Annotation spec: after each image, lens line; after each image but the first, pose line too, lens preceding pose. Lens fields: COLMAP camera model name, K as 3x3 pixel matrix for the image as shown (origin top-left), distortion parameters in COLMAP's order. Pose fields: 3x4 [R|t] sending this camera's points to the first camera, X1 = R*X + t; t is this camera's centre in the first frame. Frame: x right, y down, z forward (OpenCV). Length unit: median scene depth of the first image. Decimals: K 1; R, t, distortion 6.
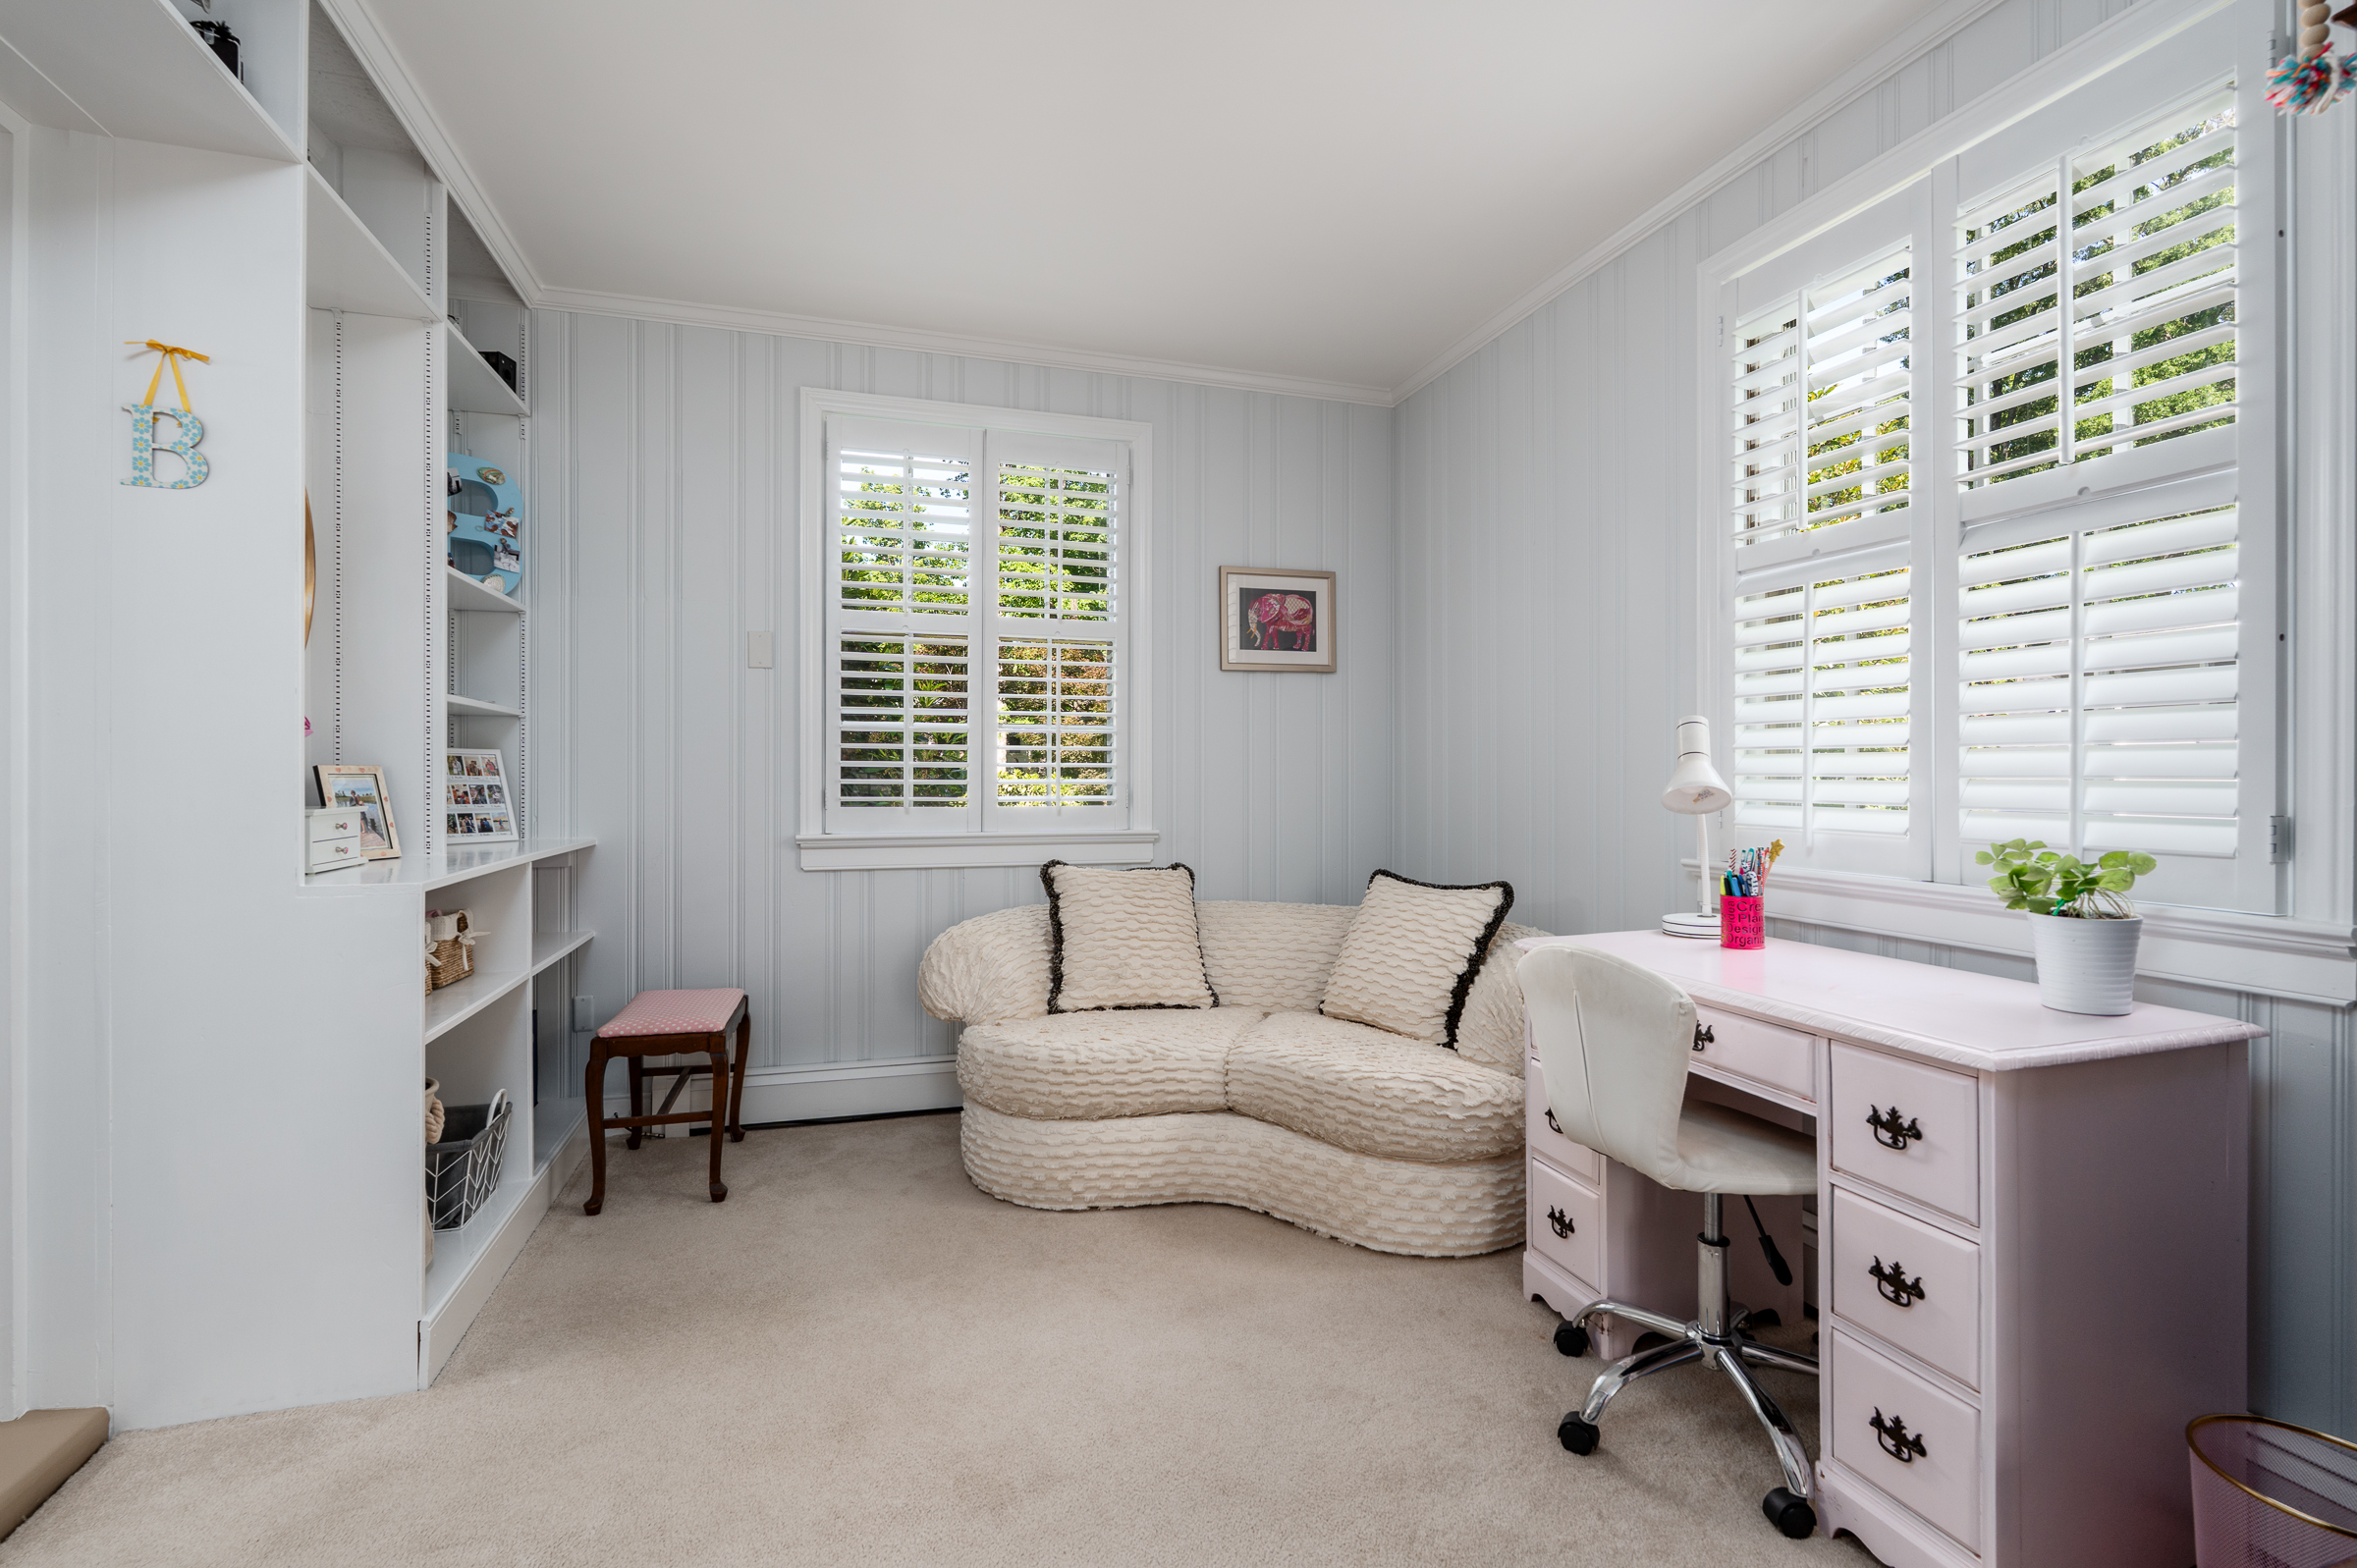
lens RADIAL K [[1058.0, 0, 1185.0], [0, 1058.0, 754.6], [0, 0, 1]] dist [-0.003484, -0.000130]
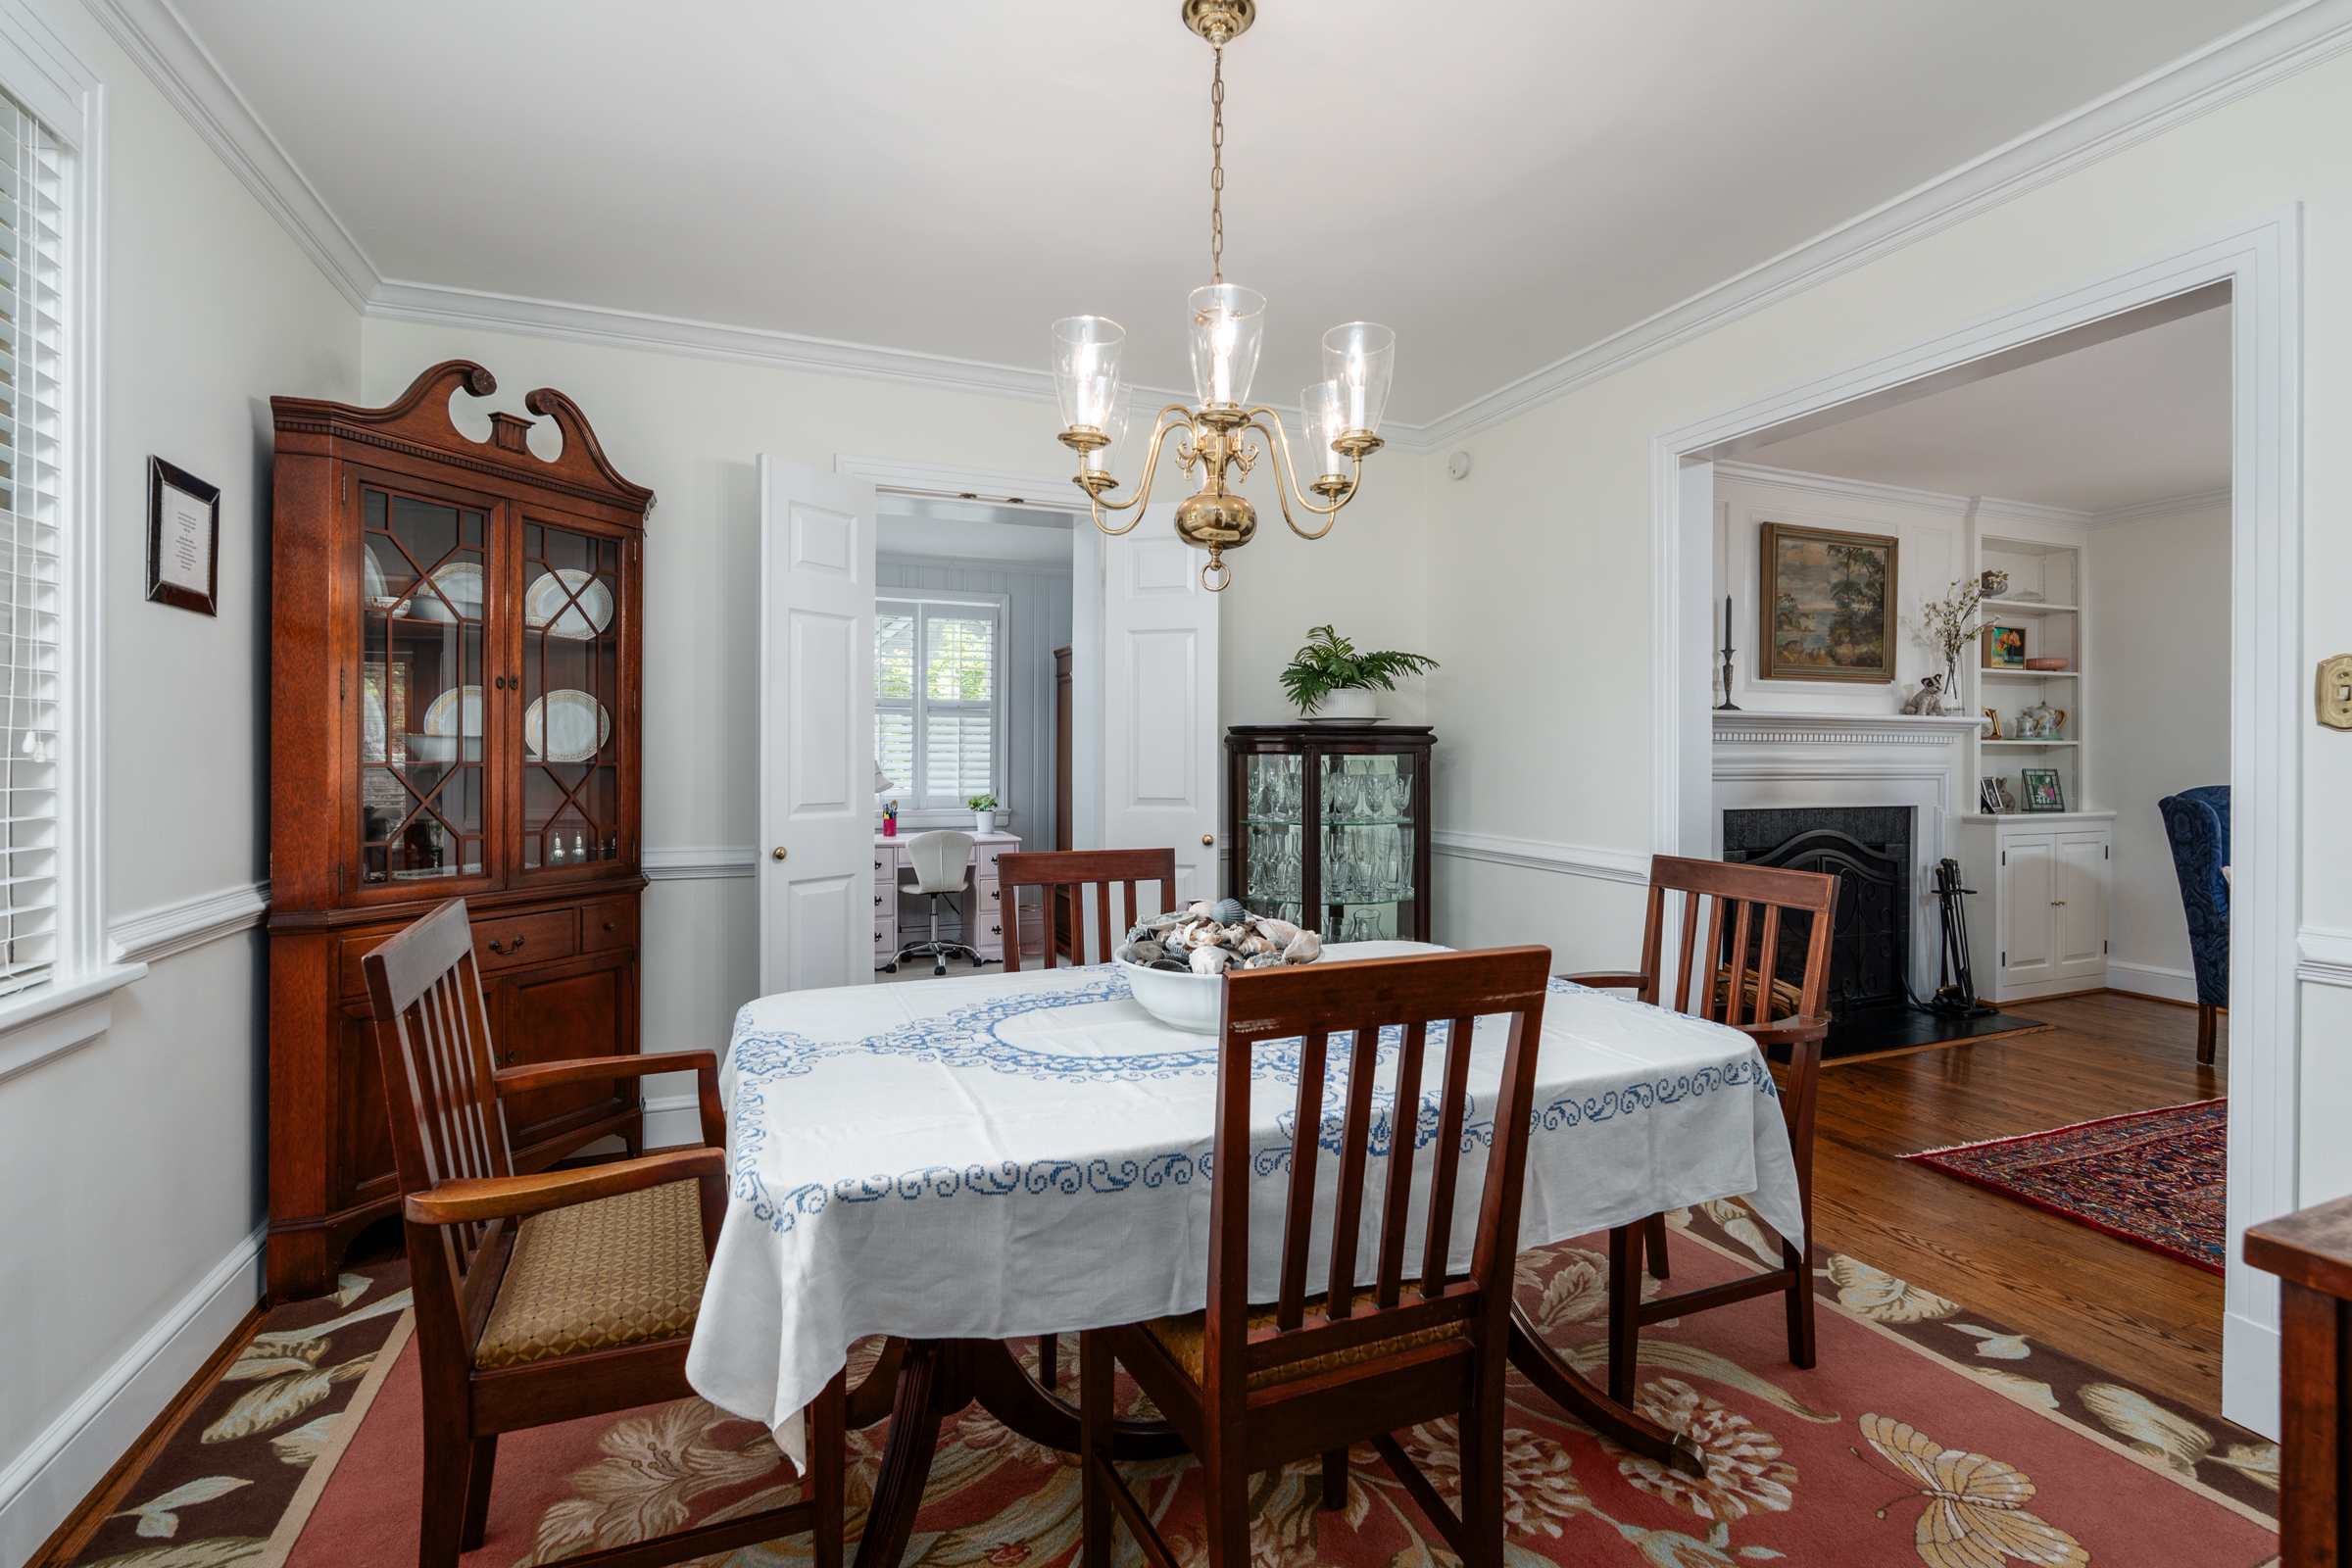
lens RADIAL K [[1032.5, 0, 1151.1], [0, 1032.5, 767.0], [0, 0, 1]] dist [-0.003148, -0.000202]
pose [[-0.055194, -0.006125, 0.998457, -2.823678], [-0.002895, 0.999978, 0.005975, -0.043692], [-0.998471, -0.002560, -0.055210, 0.489742]]
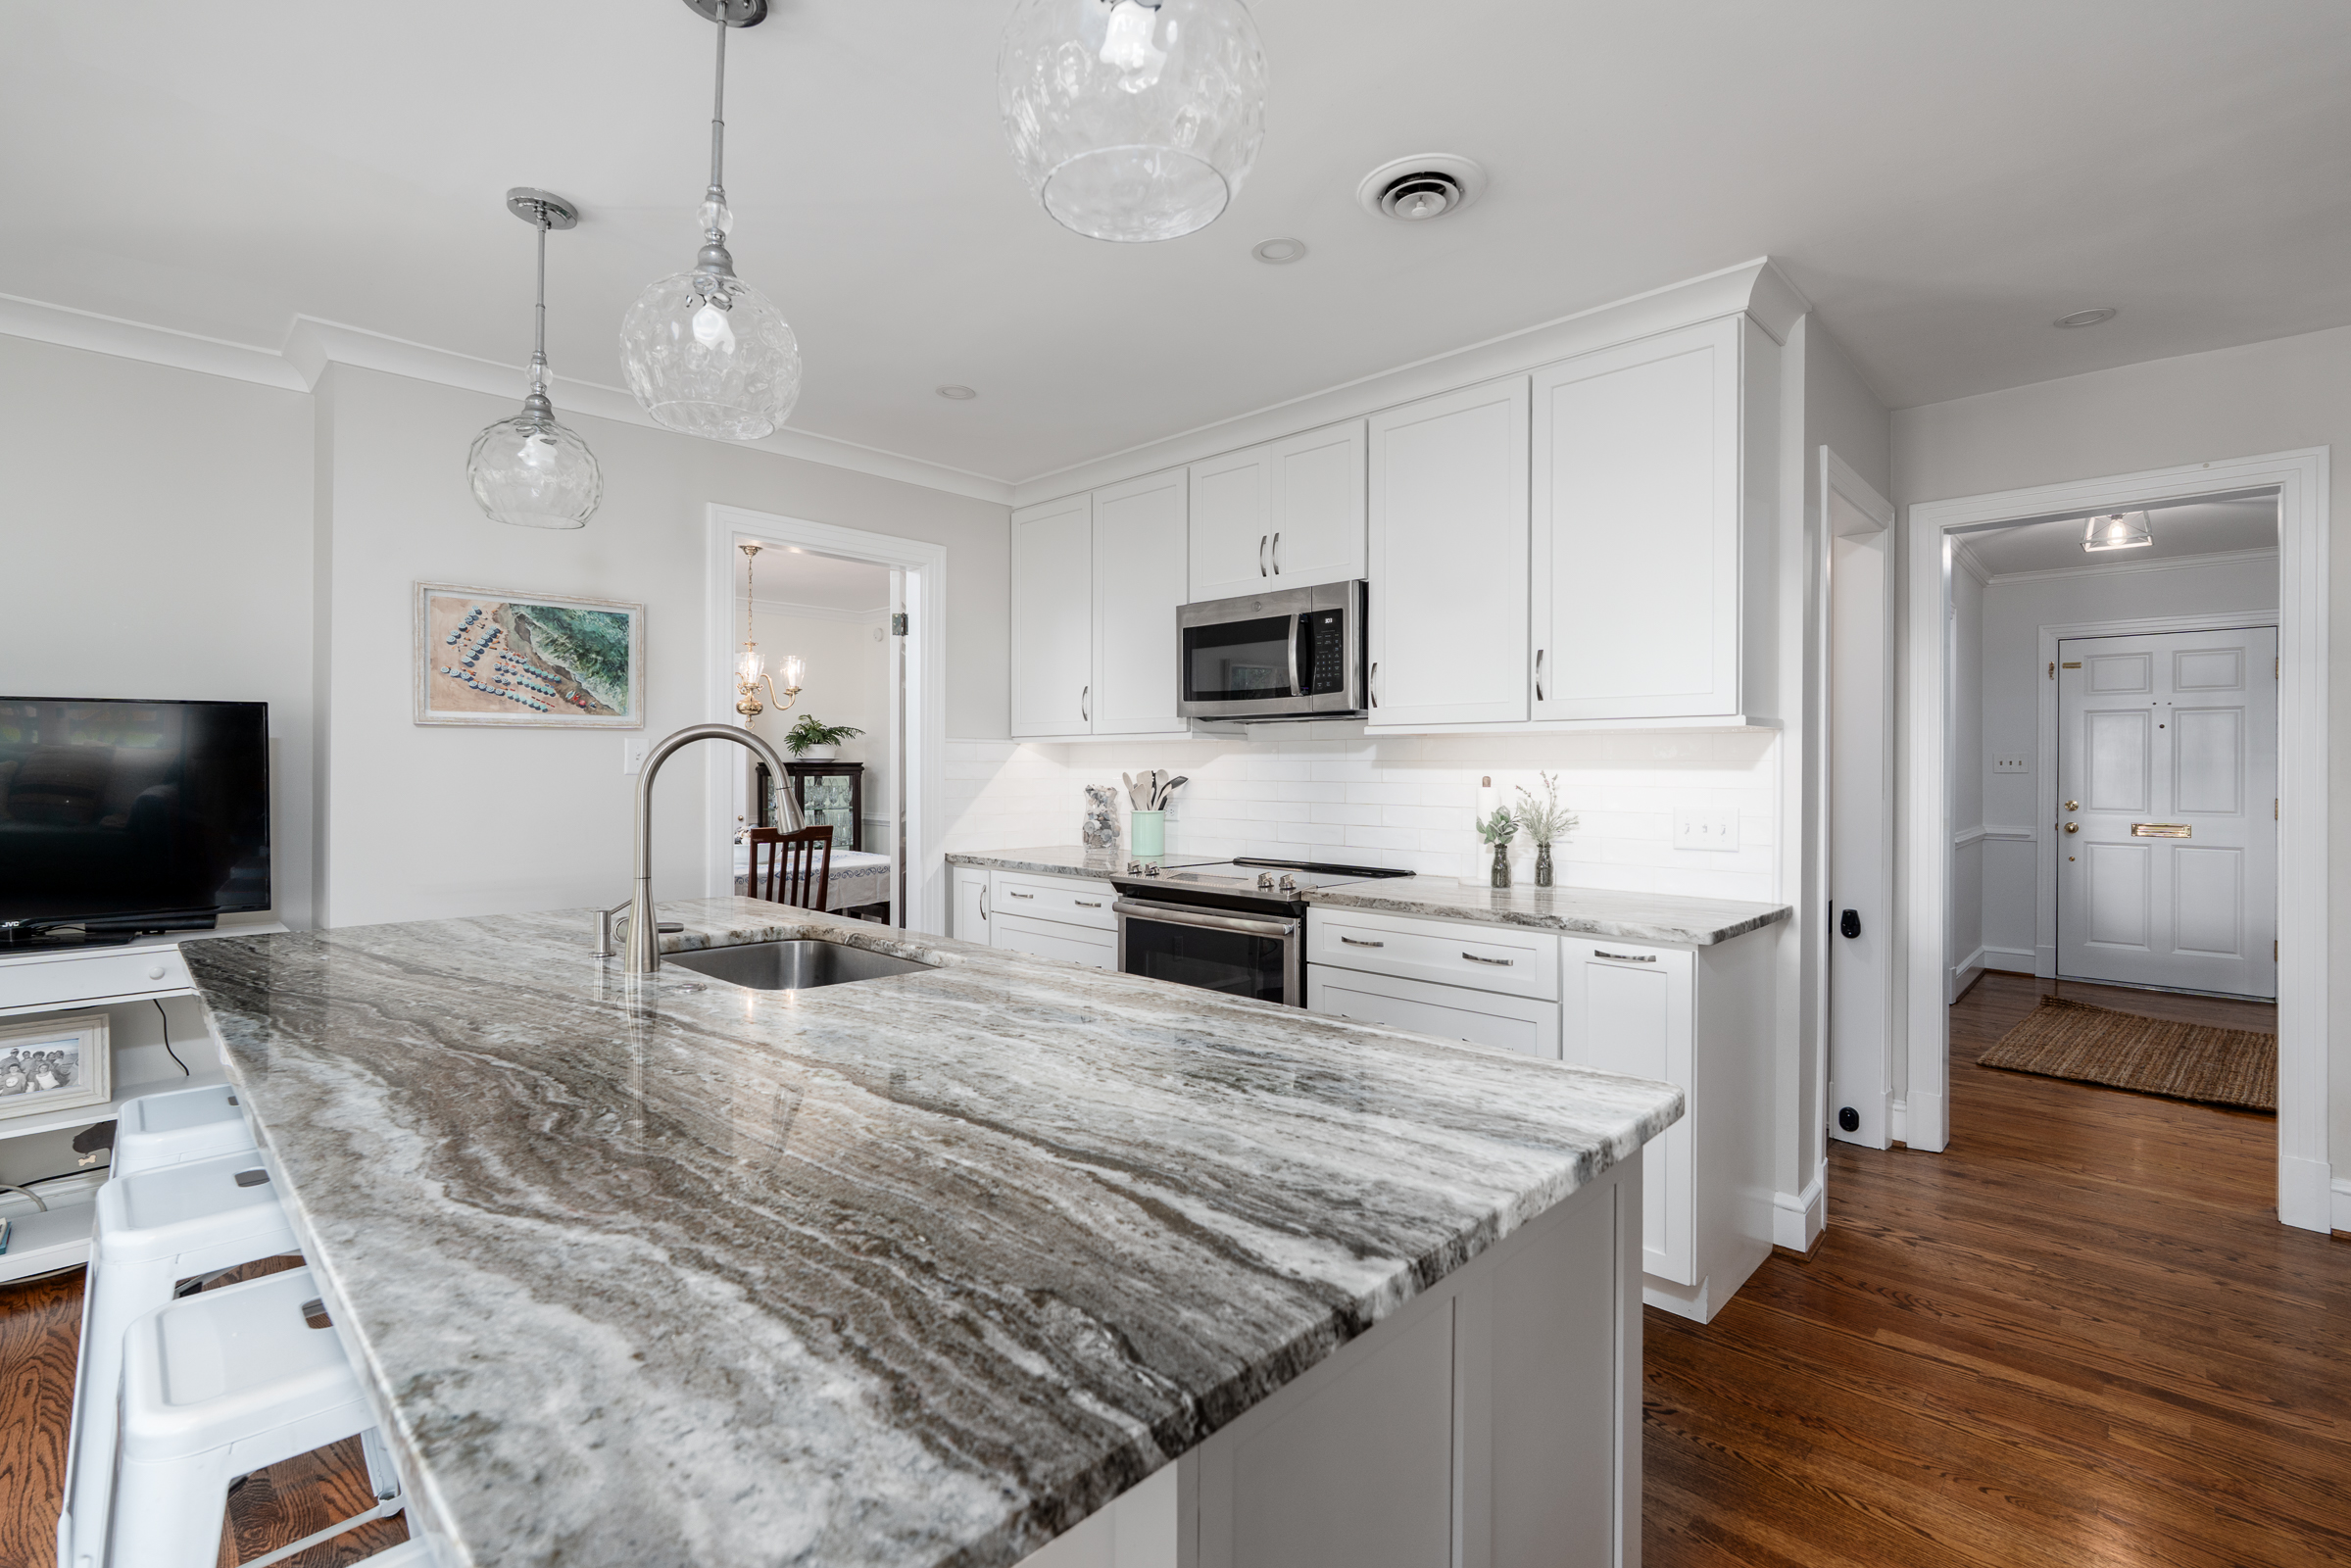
lens RADIAL K [[1052.1, 0, 1174.7], [0, 1052.1, 770.8], [0, 0, 1]] dist [-0.002239, 0.000017]
pose [[-0.466598, -0.001670, 0.884468, -7.404939], [-0.003099, 0.999995, 0.000253, -0.119657], [-0.884464, -0.002623, -0.466601, 0.902466]]
